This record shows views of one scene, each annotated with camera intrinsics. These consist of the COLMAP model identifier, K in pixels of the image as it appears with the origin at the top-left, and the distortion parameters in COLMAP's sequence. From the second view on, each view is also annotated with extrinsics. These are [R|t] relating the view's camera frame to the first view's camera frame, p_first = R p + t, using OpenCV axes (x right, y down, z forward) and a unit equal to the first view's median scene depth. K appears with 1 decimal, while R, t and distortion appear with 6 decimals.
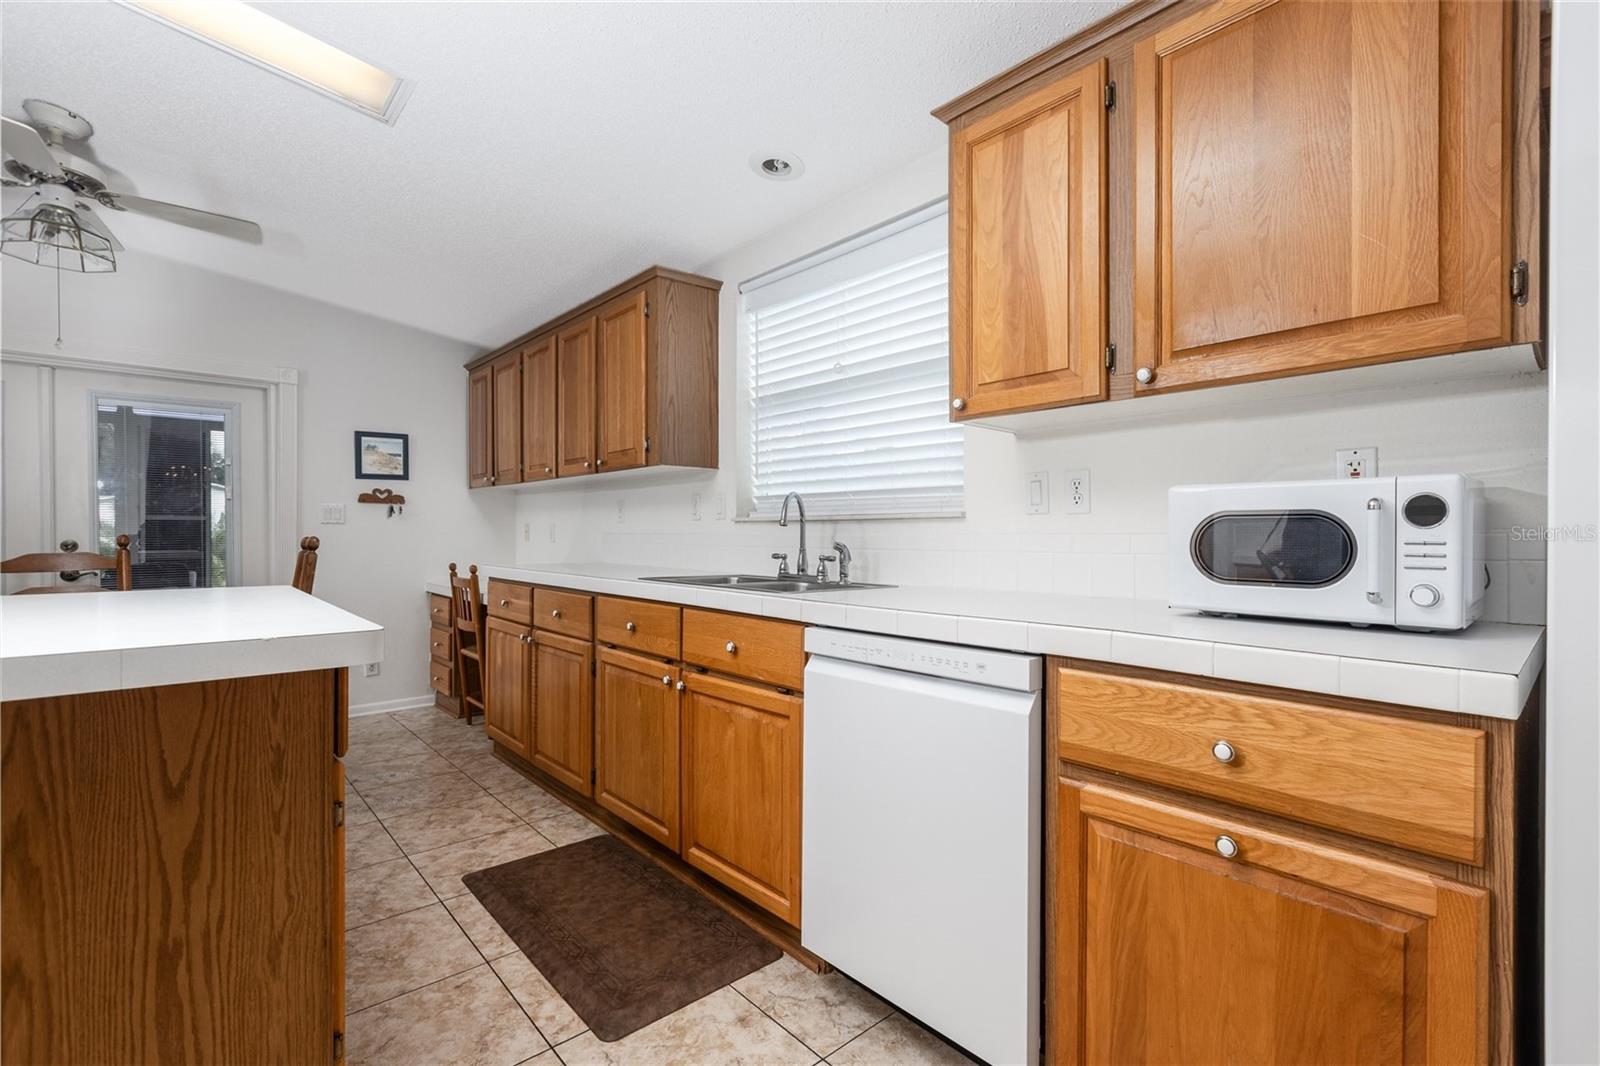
lens RADIAL K [[724.8, 0, 807.9], [0, 724.8, 534.1], [0, 0, 1]] dist [0.001762, 0.000716]
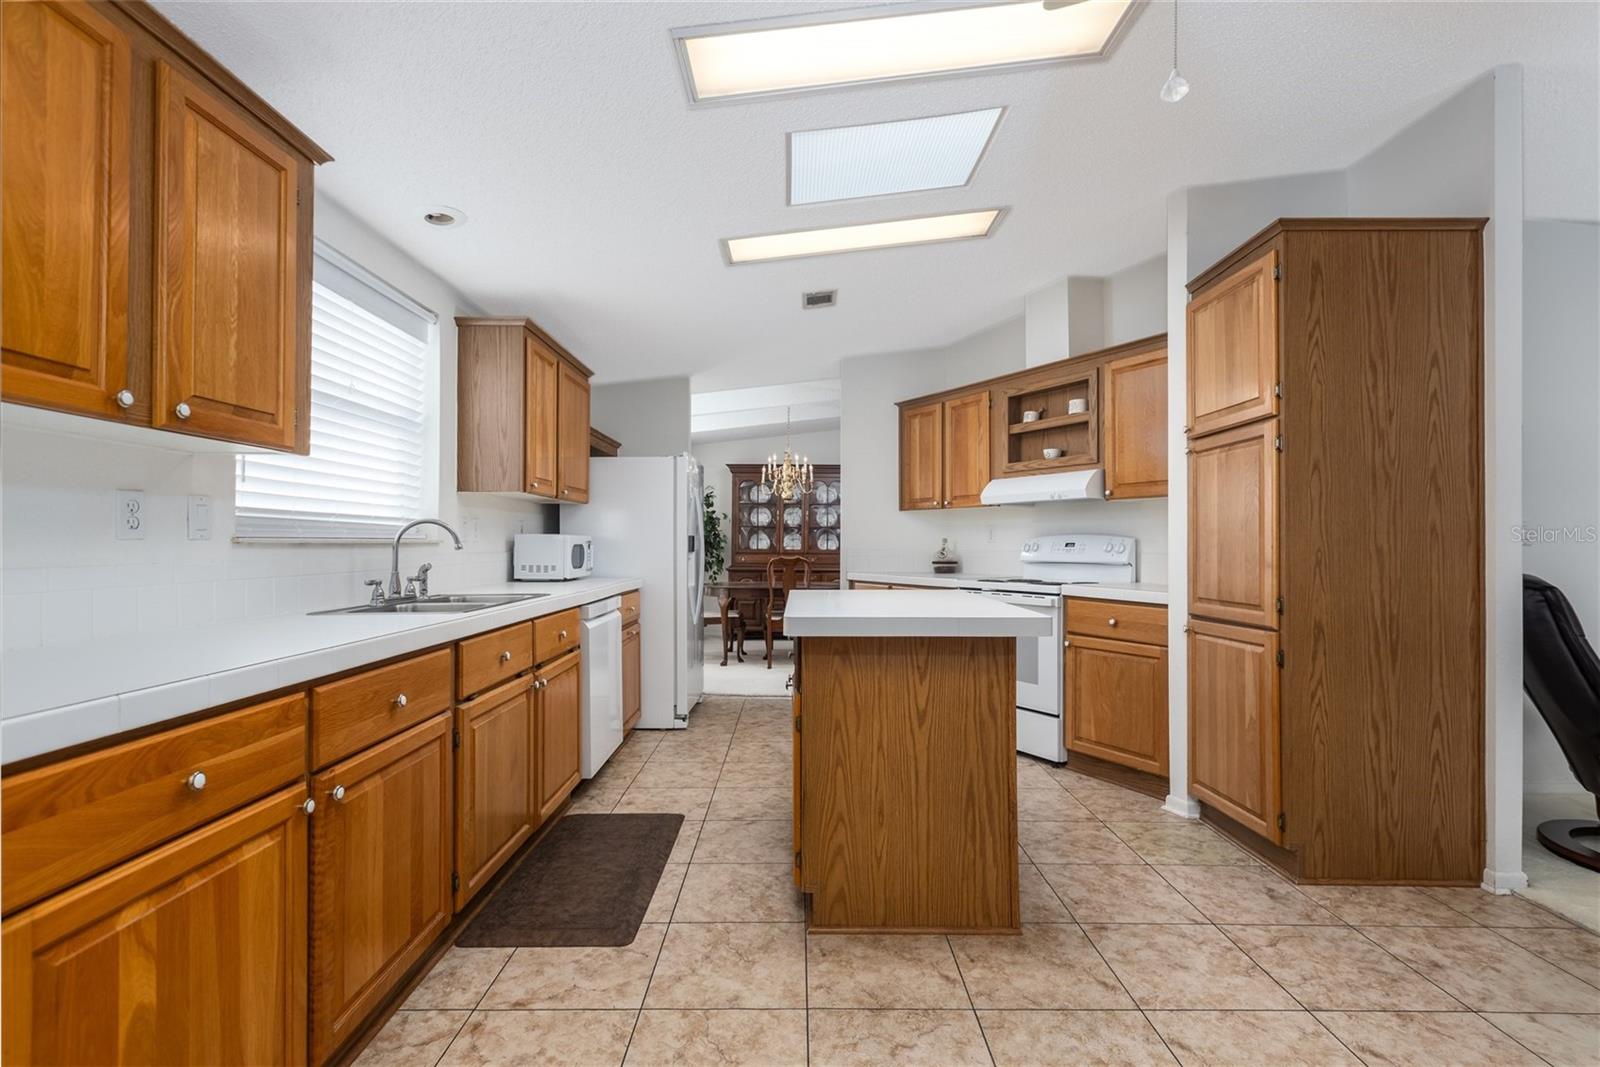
lens RADIAL K [[746.3, 0, 804.3], [0, 746.3, 537.9], [0, 0, 1]] dist [0.003841, 0.000099]
pose [[-0.752317, 0.001055, 0.658800, -1.256321], [-0.001921, 0.999991, -0.003795, -0.028240], [-0.658798, -0.004121, -0.752308, 1.563489]]
